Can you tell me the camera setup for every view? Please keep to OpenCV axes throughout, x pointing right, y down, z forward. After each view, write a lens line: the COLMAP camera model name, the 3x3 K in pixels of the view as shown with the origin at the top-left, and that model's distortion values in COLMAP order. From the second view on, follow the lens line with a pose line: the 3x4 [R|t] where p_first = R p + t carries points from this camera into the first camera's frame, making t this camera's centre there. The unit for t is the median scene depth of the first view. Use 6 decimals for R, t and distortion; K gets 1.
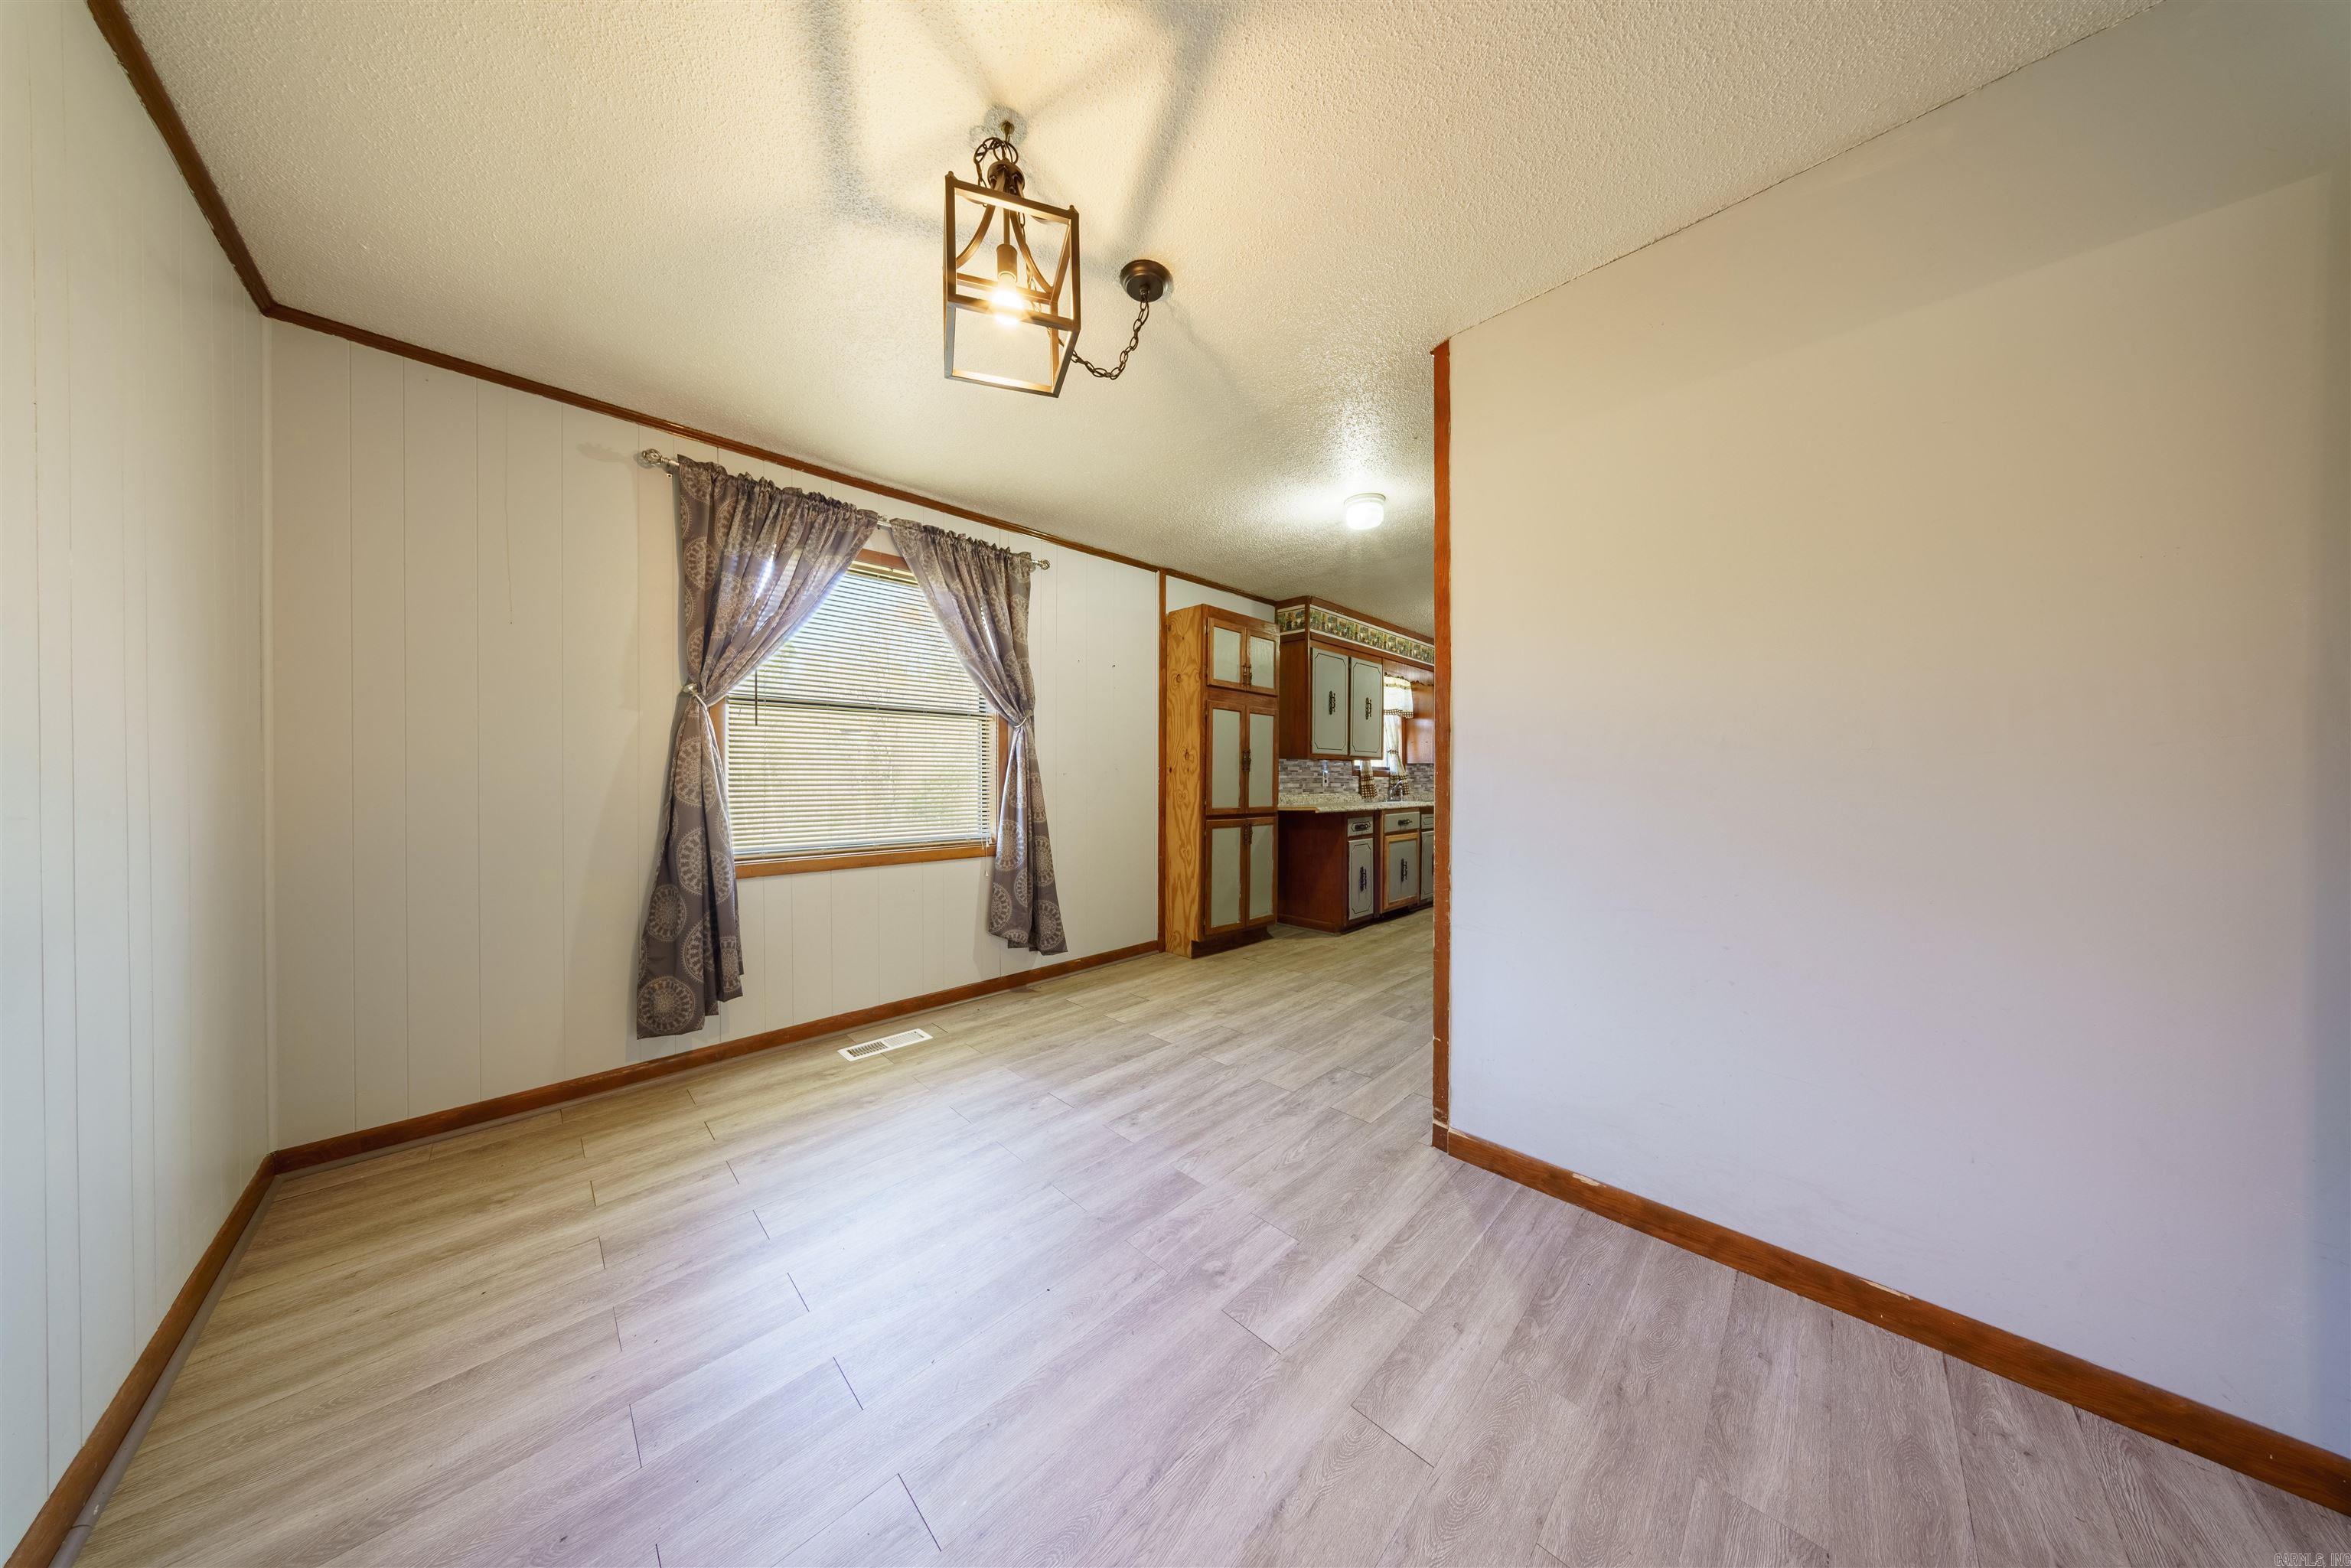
lens RADIAL K [[684.7, 0, 1172.8], [0, 684.7, 787.4], [0, 0, 1]] dist [-0.002317, 0.000058]
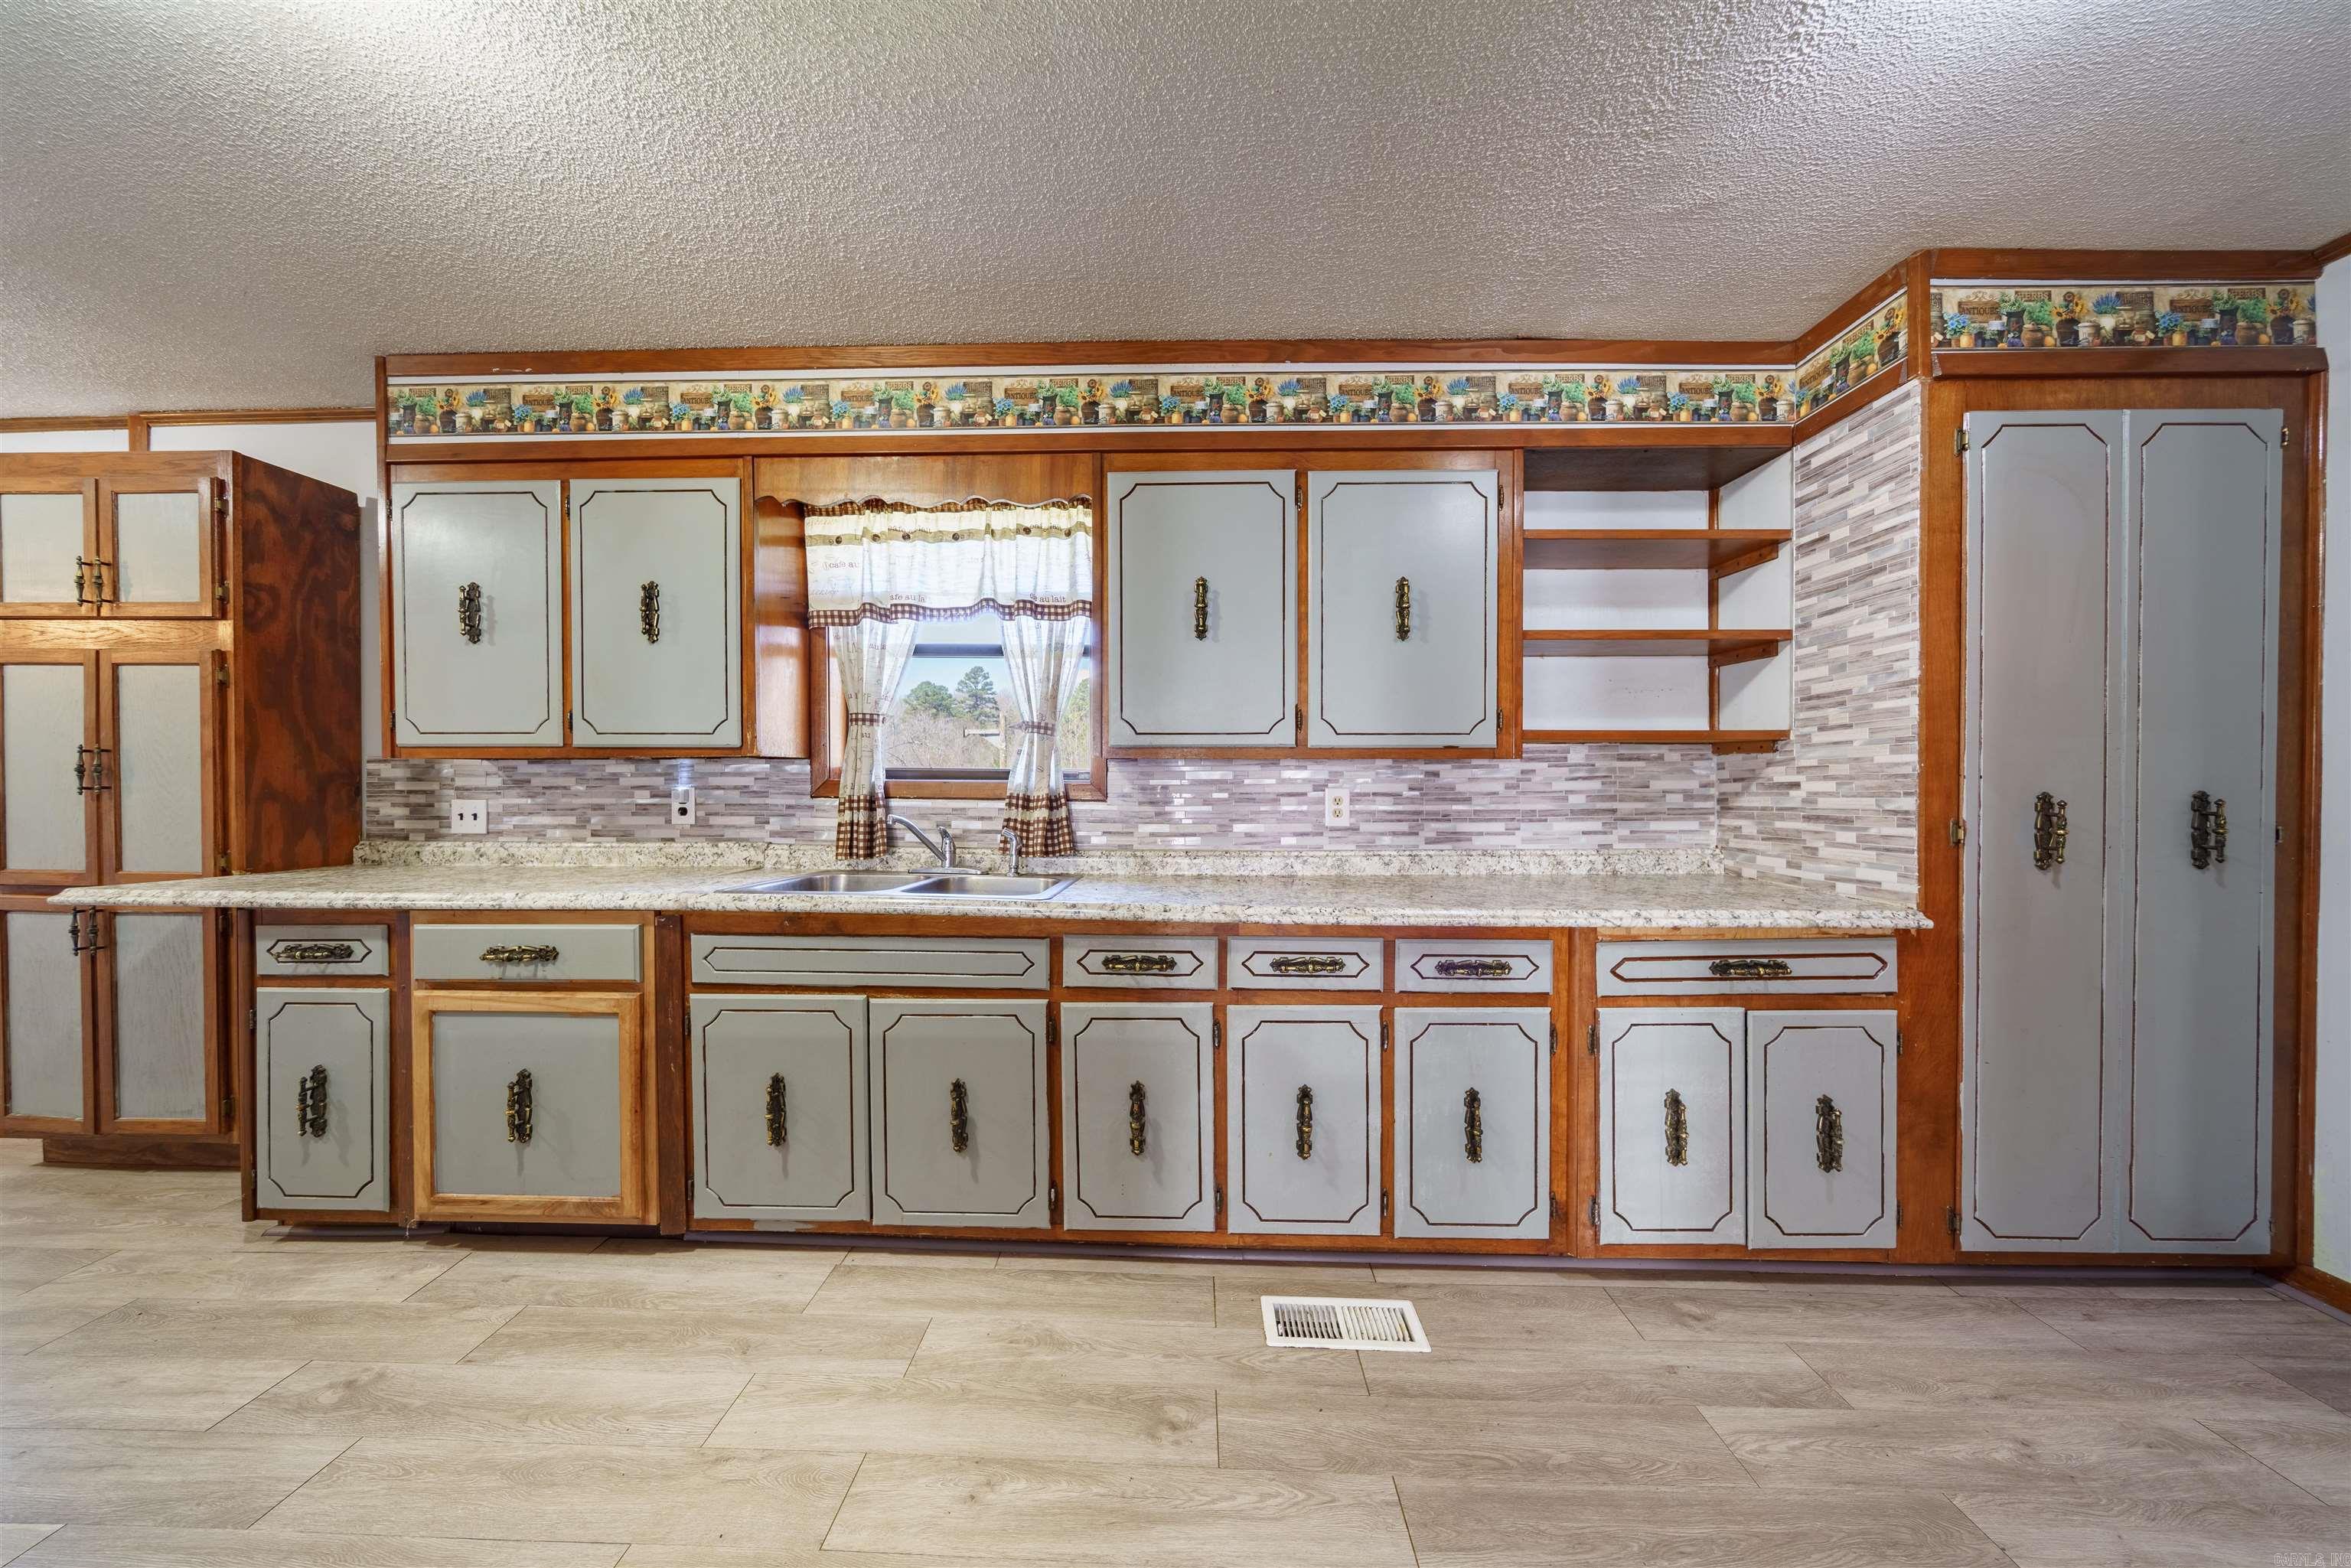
lens RADIAL K [[684.7, 0, 1172.8], [0, 684.7, 787.4], [0, 0, 1]] dist [-0.002317, 0.000058]
pose [[0.689165, 0.008081, -0.724560, 0.888789], [-0.008717, 0.999958, 0.002860, -0.033770], [0.724552, 0.004345, 0.689206, 1.158747]]
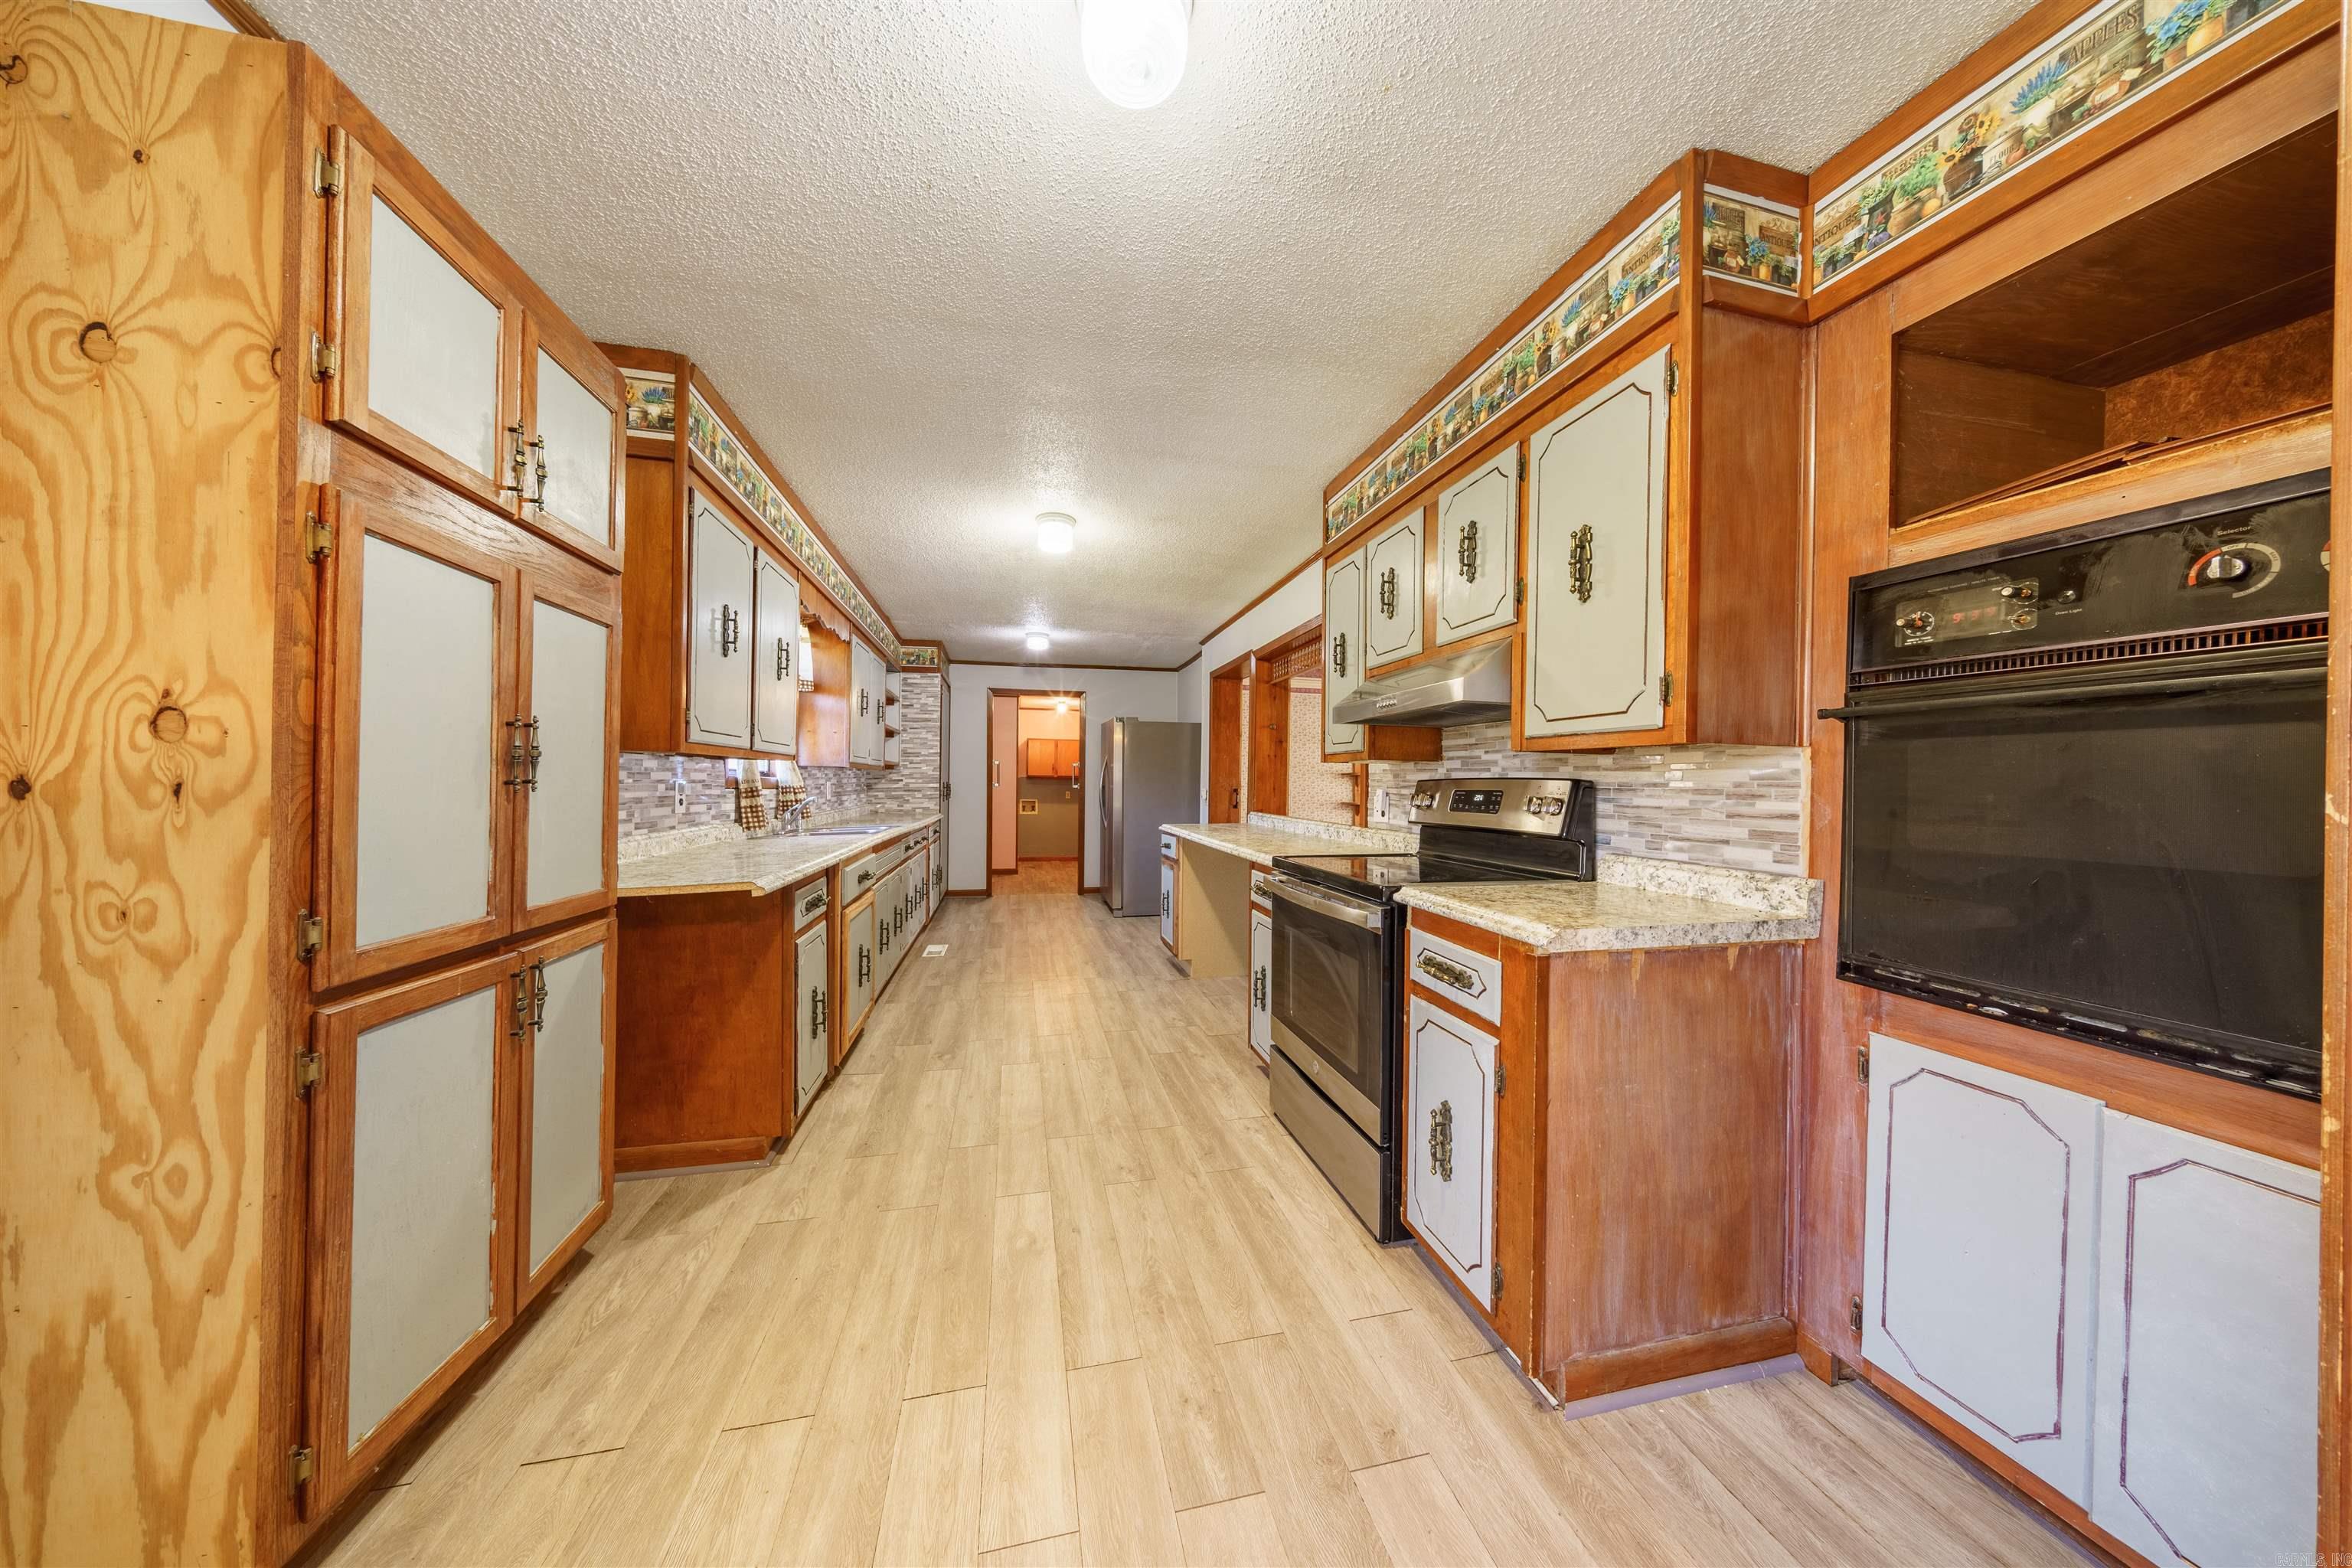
lens RADIAL K [[685.0, 0, 1173.3], [0, 685.0, 787.4], [0, 0, 1]] dist [-0.002317, 0.000058]
pose [[0.528660, 0.003246, 0.848828, 0.005592], [-0.005429, 0.999985, -0.000442, -0.025681], [-0.848817, -0.004375, 0.528669, 0.582816]]
